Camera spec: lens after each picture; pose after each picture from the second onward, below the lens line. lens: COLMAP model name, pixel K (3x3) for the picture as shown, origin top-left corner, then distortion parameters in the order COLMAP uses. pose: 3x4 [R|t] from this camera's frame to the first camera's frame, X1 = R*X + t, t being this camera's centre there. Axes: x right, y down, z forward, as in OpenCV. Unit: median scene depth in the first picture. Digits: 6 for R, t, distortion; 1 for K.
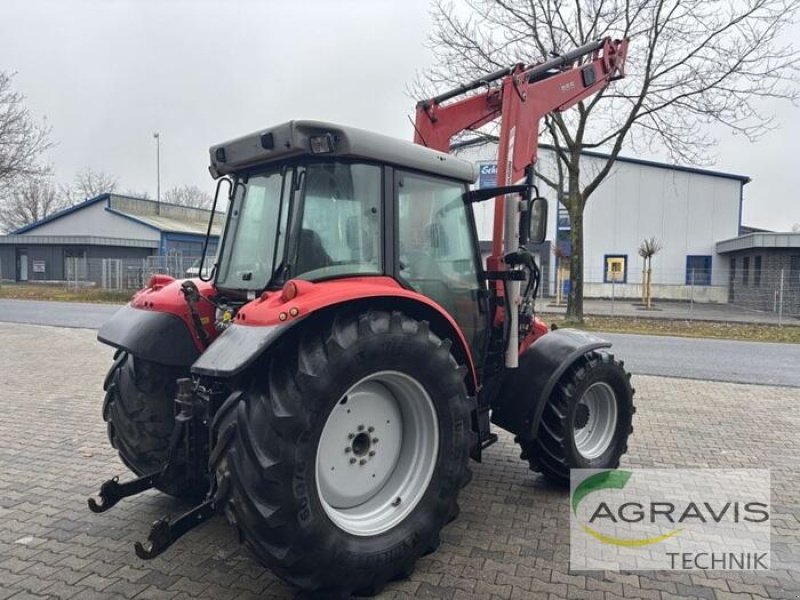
lens RADIAL K [[603.5, 0, 400.0], [0, 603.5, 300.0], [0, 0, 1]] dist [0.020217, -0.003670]
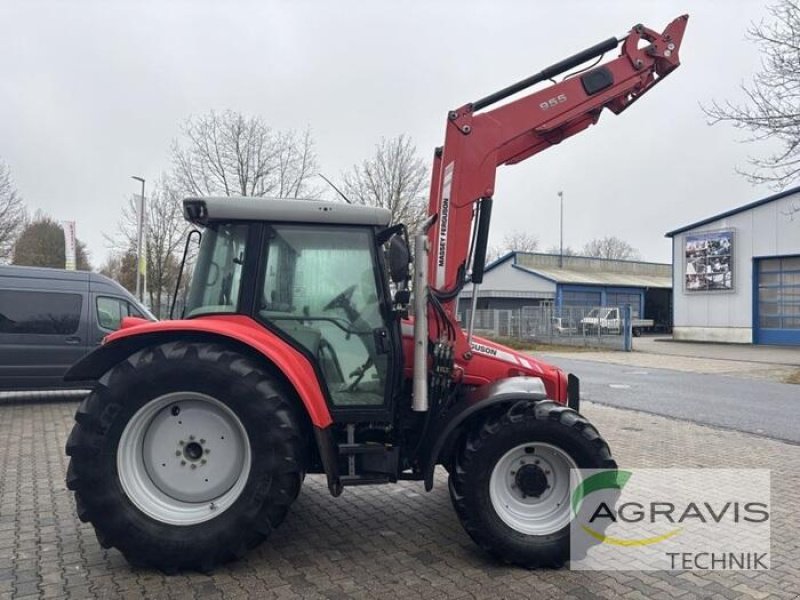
lens RADIAL K [[603.5, 0, 400.0], [0, 603.5, 300.0], [0, 0, 1]] dist [0.020217, -0.003670]
pose [[0.753723, -0.028827, -0.656560, 0.697056], [-0.025747, 0.996975, -0.073331, 0.007116], [0.656688, 0.072176, 0.750701, 0.214457]]
